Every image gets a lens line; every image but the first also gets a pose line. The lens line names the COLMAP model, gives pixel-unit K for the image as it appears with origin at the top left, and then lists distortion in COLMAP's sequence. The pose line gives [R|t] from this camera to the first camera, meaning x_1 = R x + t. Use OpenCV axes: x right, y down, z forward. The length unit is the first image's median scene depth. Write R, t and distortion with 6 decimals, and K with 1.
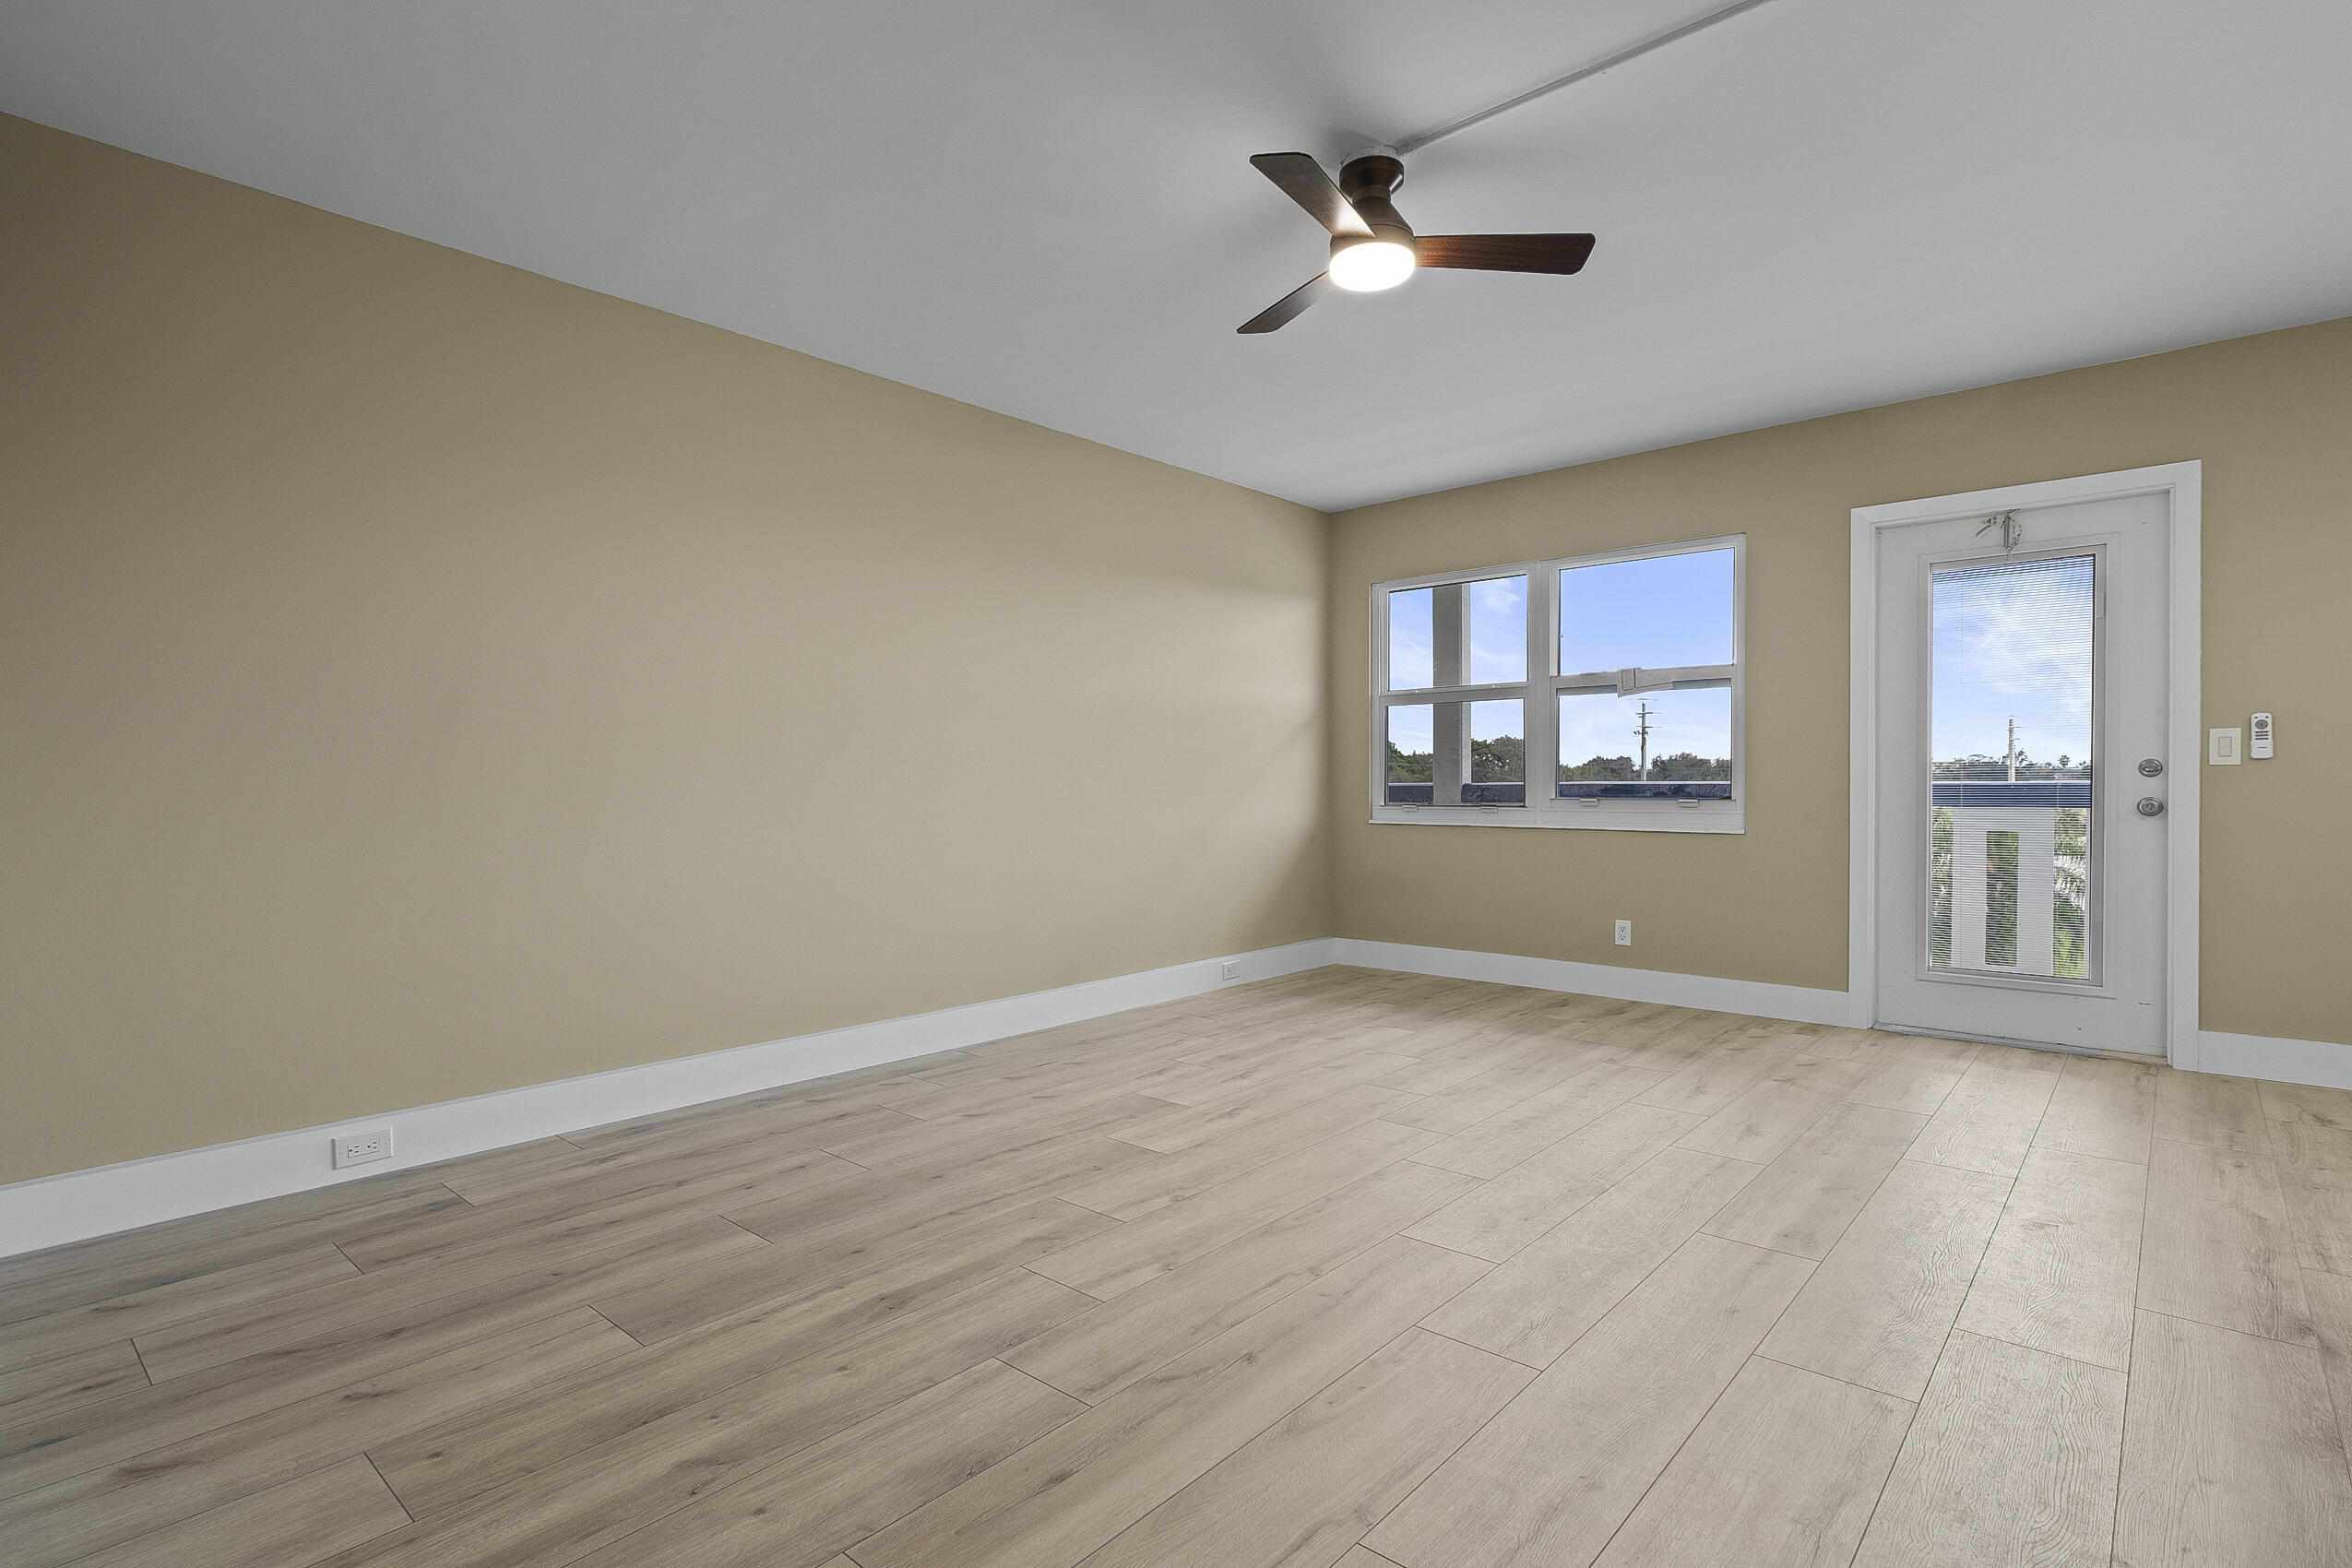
lens RADIAL K [[1134.3, 0, 1196.1], [0, 1134.3, 809.7], [0, 0, 1]] dist [0.005471, 0.000700]
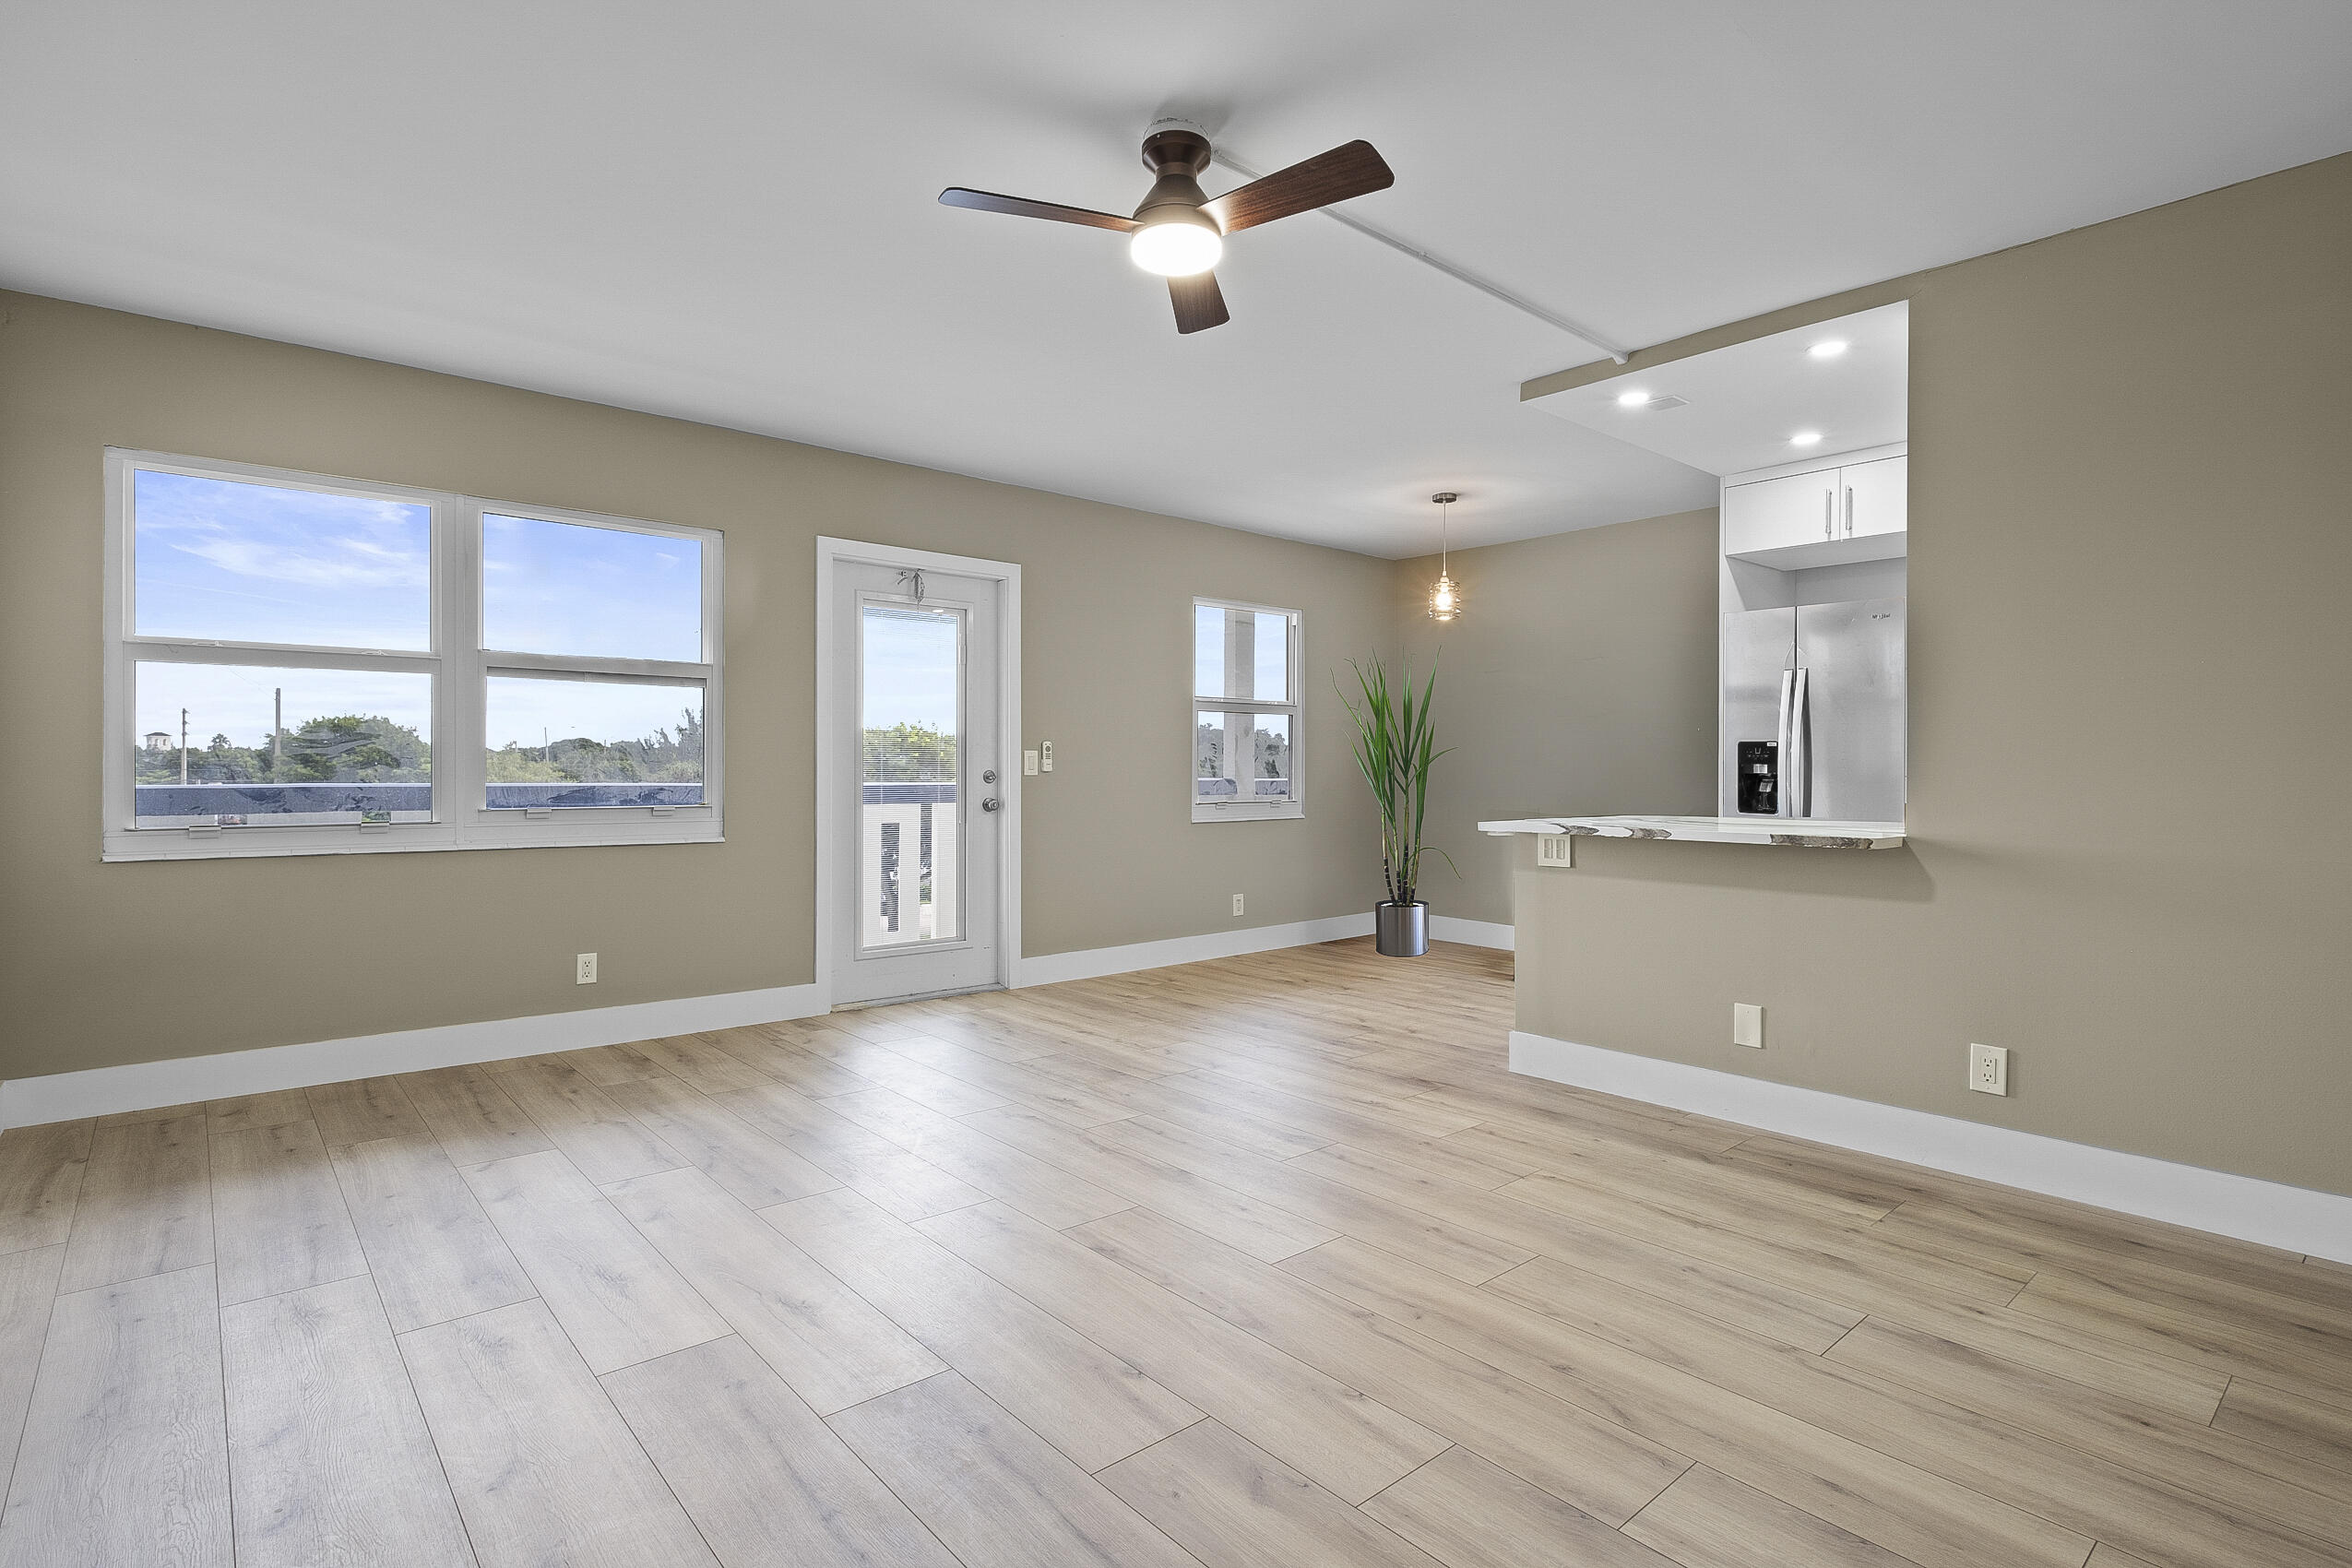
lens RADIAL K [[1134.3, 0, 1176.0], [0, 1134.3, 778.2], [0, 0, 1]] dist [0.005471, 0.000700]
pose [[0.146728, -0.003584, 0.989170, -0.523806], [0.017746, 0.999842, 0.000990, -0.033855], [-0.989018, 0.017409, 0.146768, 0.599800]]
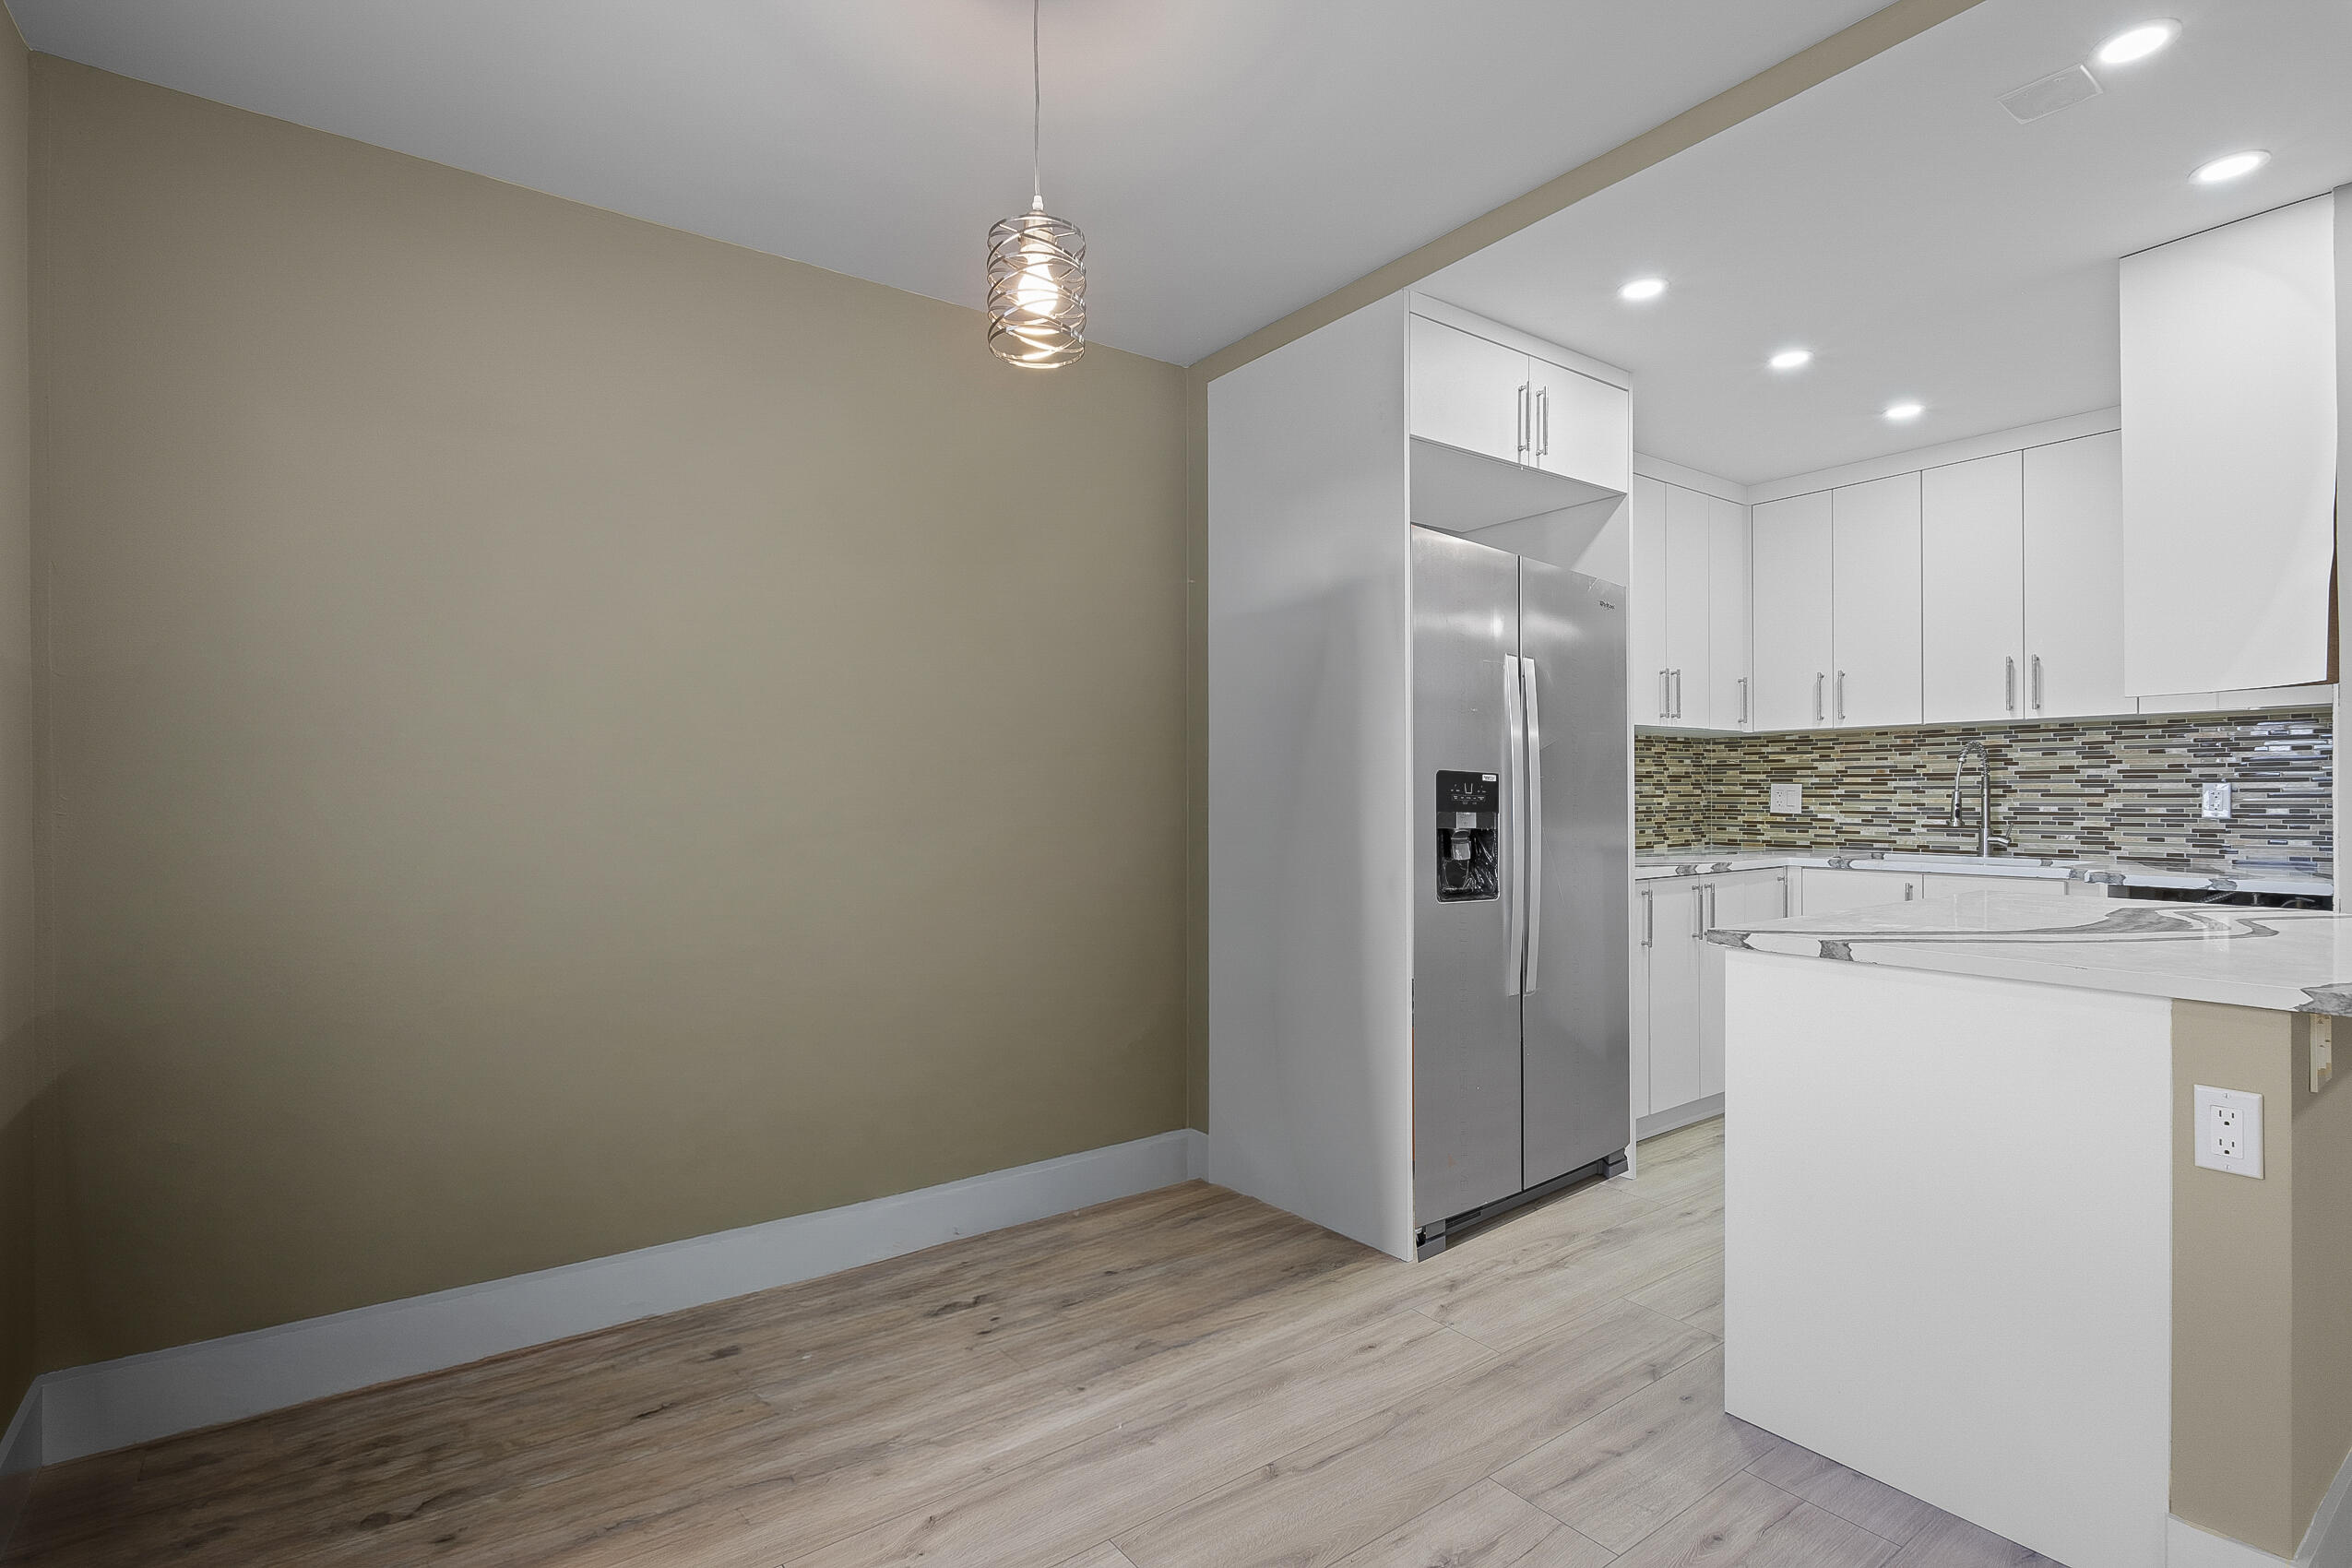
lens RADIAL K [[1134.3, 0, 1154.8], [0, 1134.3, 797.9], [0, 0, 1]] dist [0.005471, 0.000700]
pose [[-0.969103, 0.017516, 0.246032, 0.842937], [0.022320, 0.999611, 0.016752, -0.062871], [-0.245643, 0.021726, -0.969117, 0.910218]]
